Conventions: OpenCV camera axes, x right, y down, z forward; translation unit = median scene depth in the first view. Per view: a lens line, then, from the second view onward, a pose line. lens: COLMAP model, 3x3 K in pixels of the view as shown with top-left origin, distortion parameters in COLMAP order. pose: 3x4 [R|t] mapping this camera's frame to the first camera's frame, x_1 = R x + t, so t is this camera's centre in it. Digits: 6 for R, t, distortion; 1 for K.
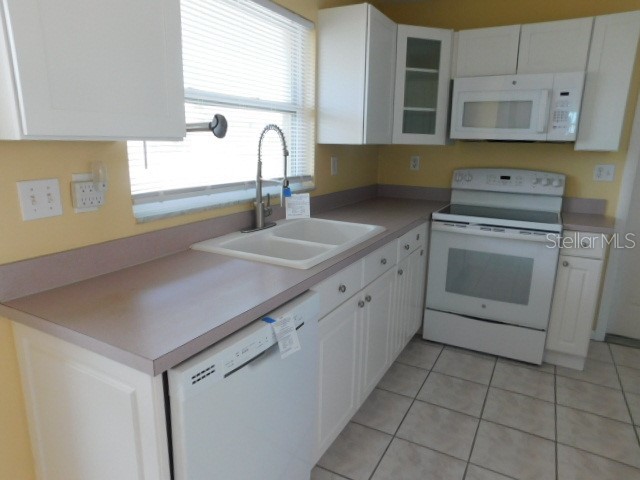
lens RADIAL K [[424.0, 0, 320.0], [0, 424.0, 240.0], [0, 0, 1]] dist [-0.068804, 0.060963]
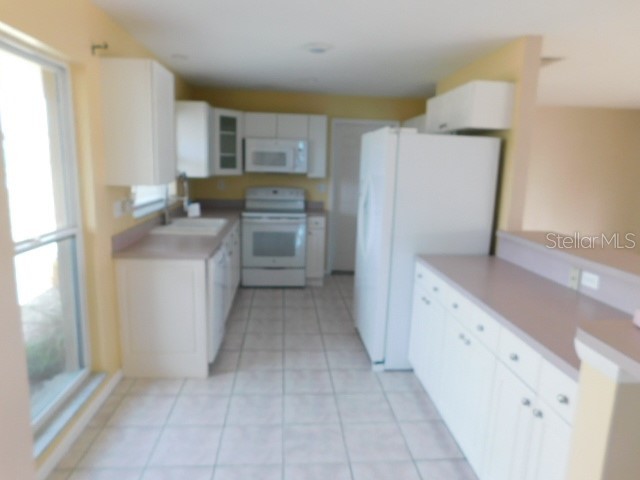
lens RADIAL K [[424.0, 0, 320.0], [0, 424.0, 240.0], [0, 0, 1]] dist [-0.068804, 0.060963]
pose [[0.833509, -0.090962, 0.544967, -0.458808], [0.109030, 0.994038, -0.000841, 0.088944], [-0.541642, 0.060119, 0.838457, -0.696917]]
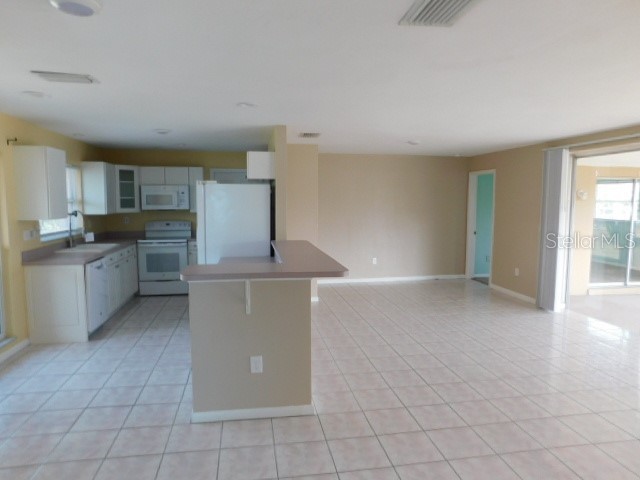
lens RADIAL K [[424.0, 0, 320.0], [0, 424.0, 240.0], [0, 0, 1]] dist [-0.068804, 0.060963]
pose [[0.781547, -0.074439, 0.619389, -0.418492], [0.149811, 0.986197, -0.070509, 0.268590], [-0.605592, 0.147897, 0.781911, -1.563515]]
